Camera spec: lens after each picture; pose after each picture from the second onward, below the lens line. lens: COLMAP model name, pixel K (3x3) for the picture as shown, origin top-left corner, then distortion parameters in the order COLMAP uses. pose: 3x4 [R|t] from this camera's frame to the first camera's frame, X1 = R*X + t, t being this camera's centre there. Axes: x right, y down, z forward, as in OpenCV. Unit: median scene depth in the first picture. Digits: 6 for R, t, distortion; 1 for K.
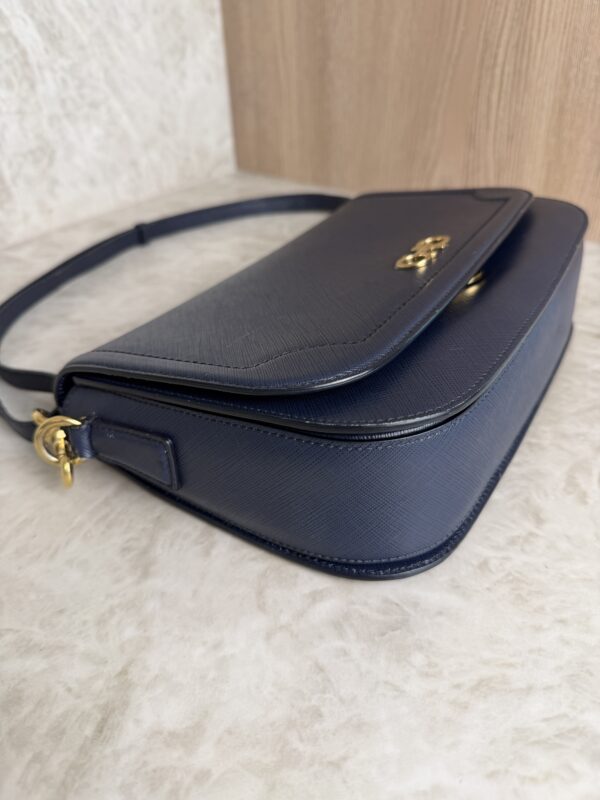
lens RADIAL K [[598.9, 0, 296.4], [0, 598.9, 403.2], [0, 0, 1]] dist [-0.048379, 0.010076]
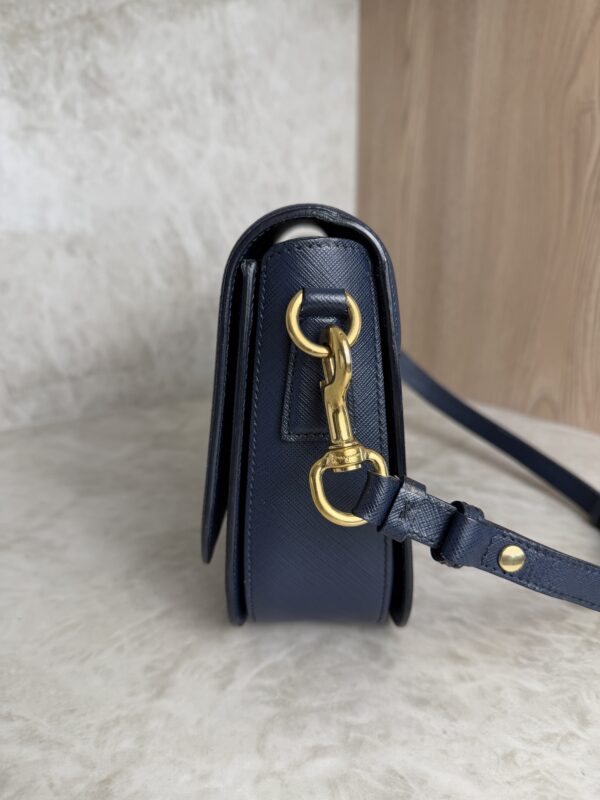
lens RADIAL K [[601.4, 0, 300.0], [0, 601.4, 400.0], [0, 0, 1]] dist [-0.067896, 0.034044]
pose [[0.972031, 0.096191, -0.214249, 0.155638], [-0.163598, 0.931854, -0.323856, 0.116517], [0.168496, 0.349849, 0.921528, -0.063351]]
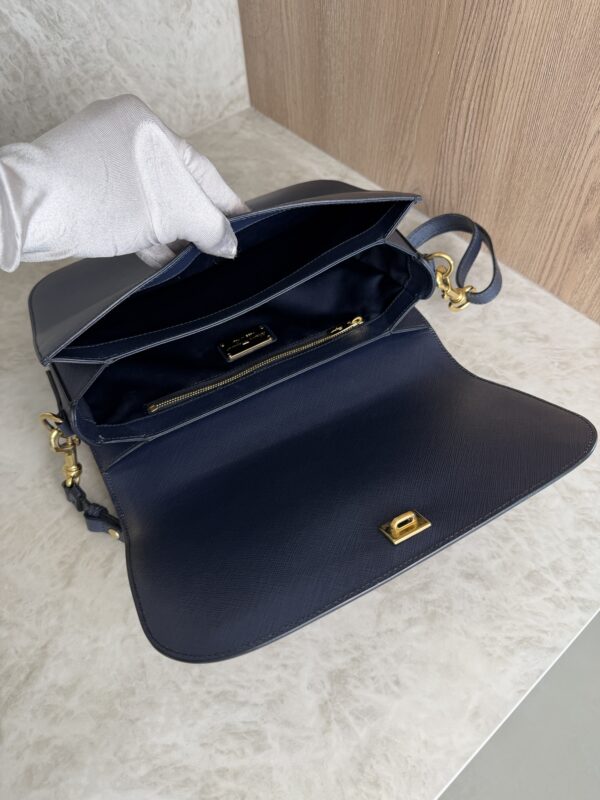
lens RADIAL K [[589.5, 0, 300.0], [0, 589.5, 400.0], [0, 0, 1]] dist [-0.023028, 0.001236]
pose [[0.983424, 0.142175, -0.112533, 0.559471], [-0.094863, 0.932340, 0.348918, -0.929015], [0.154526, -0.332459, 0.930372, -0.322016]]
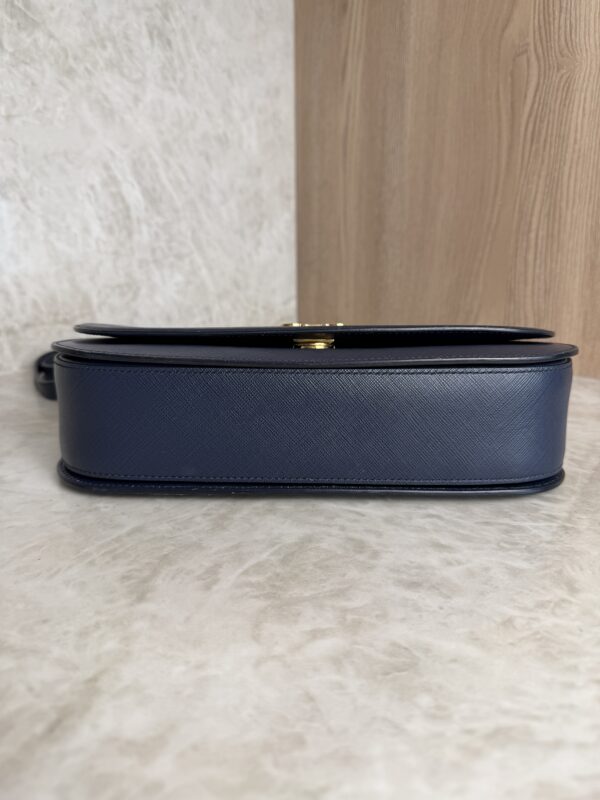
lens RADIAL K [[591.3, 0, 302.1], [0, 591.3, 392.0], [0, 0, 1]] dist [-0.029442, 0.002650]
pose [[0.993182, 0.060993, -0.099342, 0.079225], [-0.090856, 0.938943, -0.331861, 0.286238], [0.073036, 0.338624, 0.938083, 0.034073]]
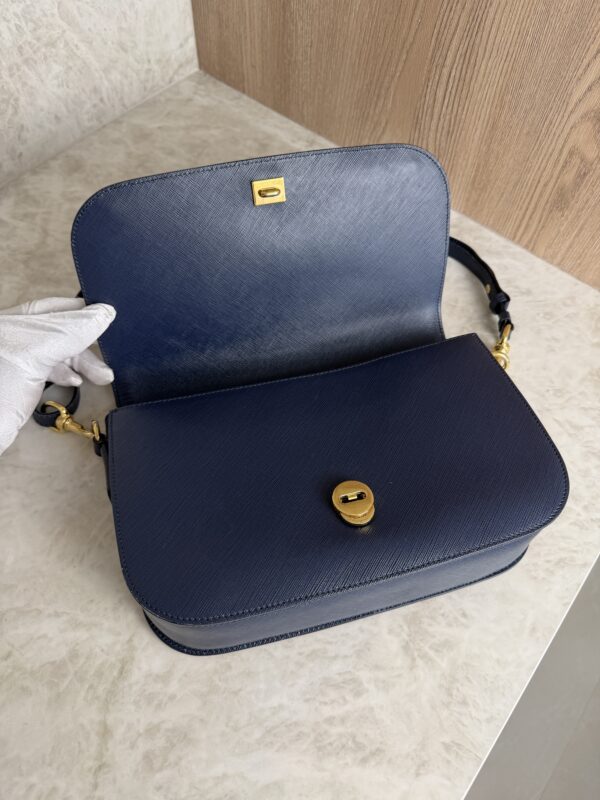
lens RADIAL K [[586.9, 0, 303.5], [0, 586.9, 404.0], [0, 0, 1]] dist [-0.025018, 0.003247]
pose [[0.997197, 0.040248, 0.063070, 0.109896], [-0.062719, 0.909310, 0.411366, -0.977195], [-0.040793, -0.414169, 0.909286, -0.396532]]
